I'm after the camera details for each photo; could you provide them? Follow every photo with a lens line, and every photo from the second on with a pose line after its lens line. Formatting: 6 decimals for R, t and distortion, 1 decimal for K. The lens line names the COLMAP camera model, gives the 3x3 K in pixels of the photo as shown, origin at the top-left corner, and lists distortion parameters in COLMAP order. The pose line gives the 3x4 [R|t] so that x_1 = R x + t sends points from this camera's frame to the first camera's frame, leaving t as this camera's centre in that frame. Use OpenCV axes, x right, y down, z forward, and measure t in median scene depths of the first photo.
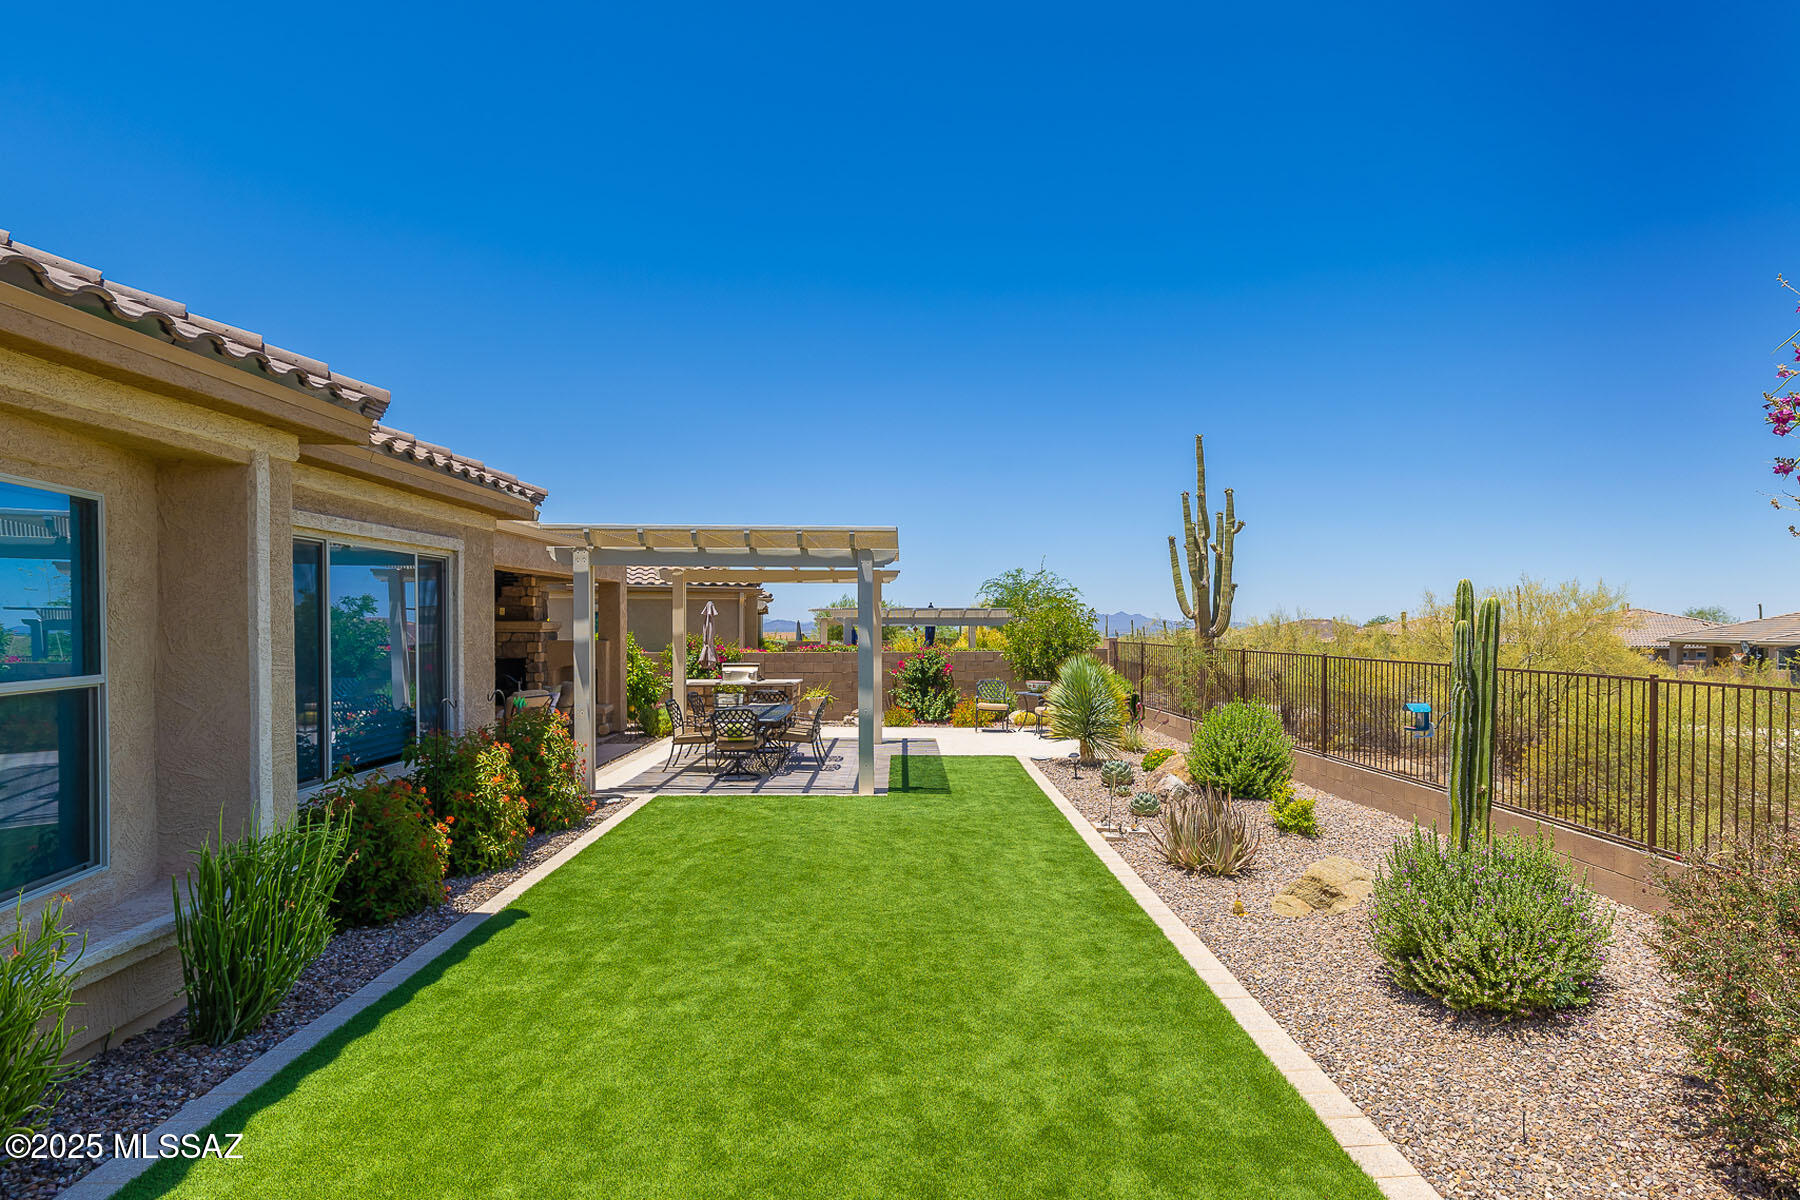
lens RADIAL K [[934.4, 0, 937.7], [0, 934.4, 633.8], [0, 0, 1]] dist [-0.002394, -0.000285]
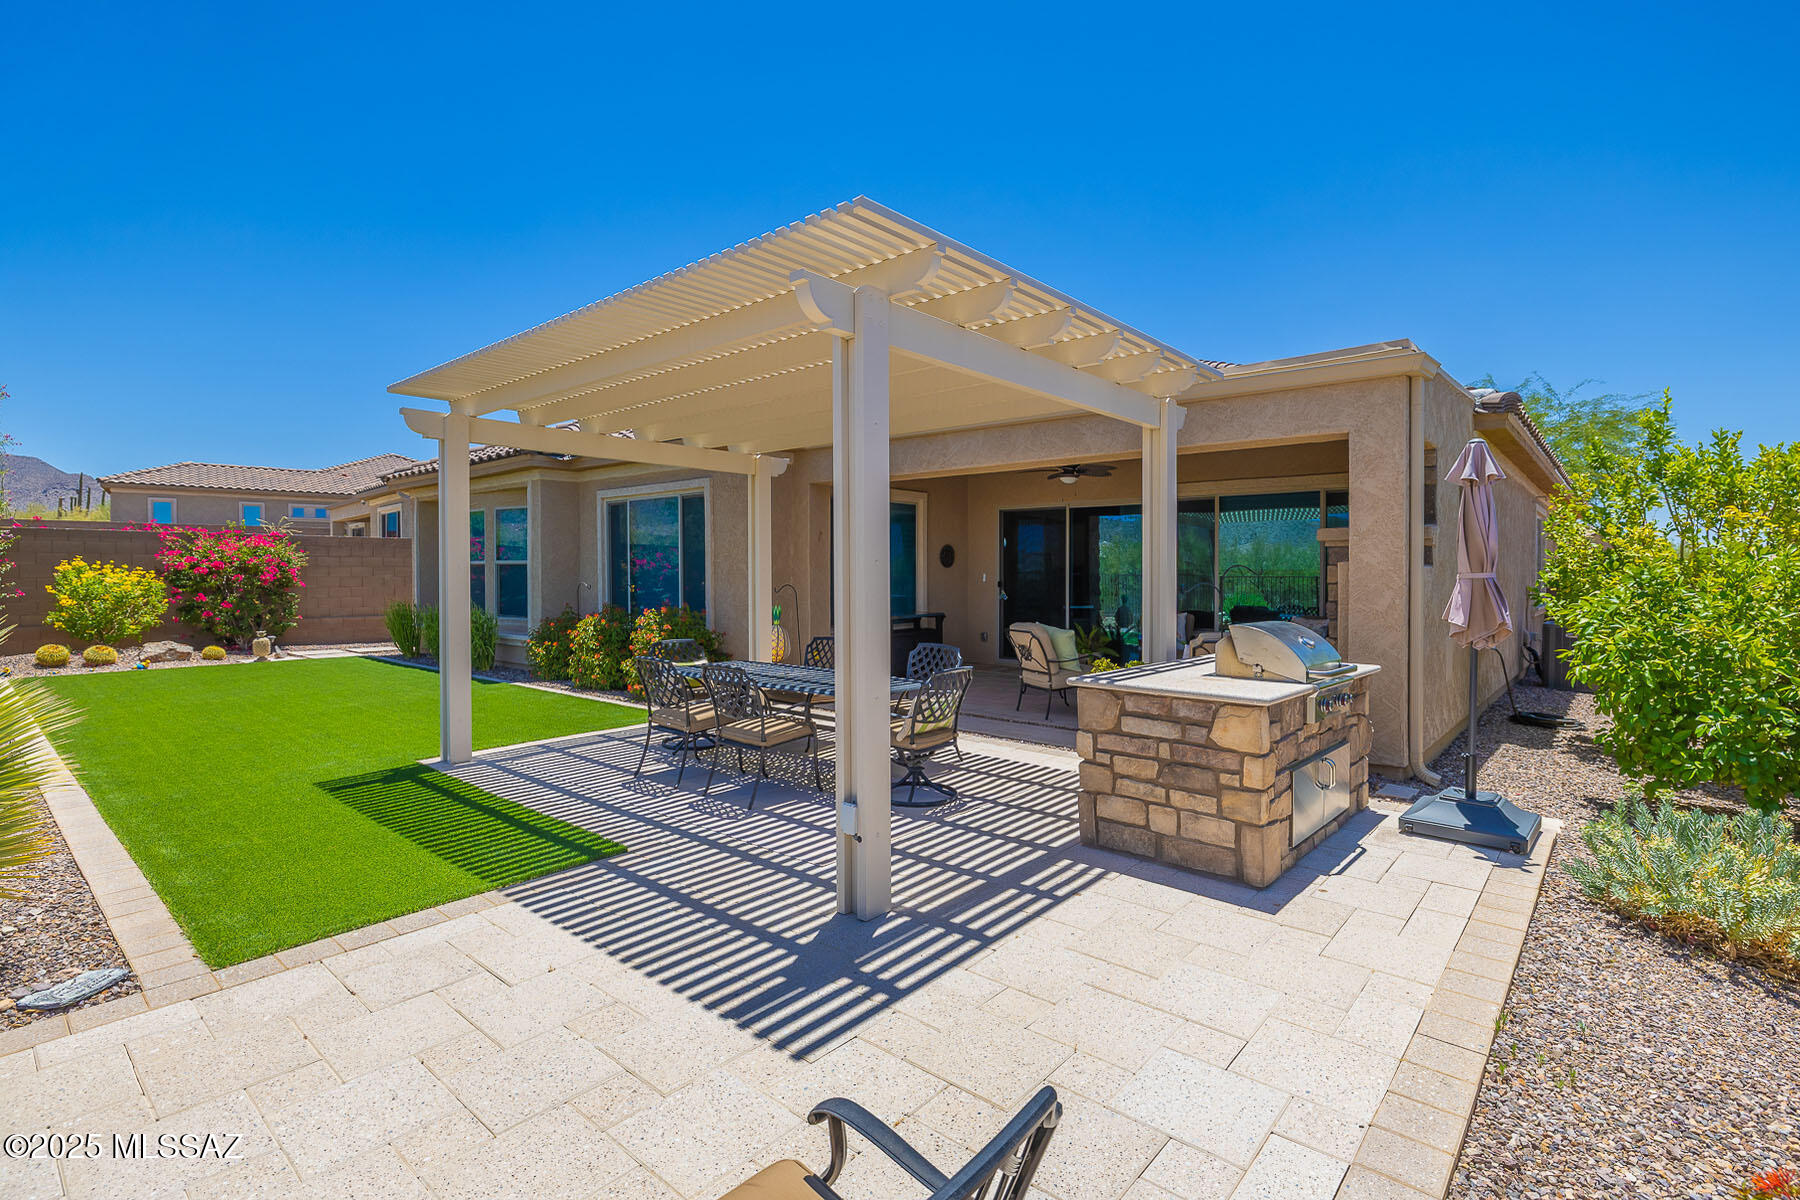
lens RADIAL K [[844.4, 0, 897.6], [0, 844.4, 572.6], [0, 0, 1]] dist [0.001945, -0.000024]
pose [[-0.685430, 0.004789, -0.728123, 0.204290], [-0.010068, 0.999820, 0.016053, 0.014553], [0.728069, 0.018334, -0.685259, 2.123794]]
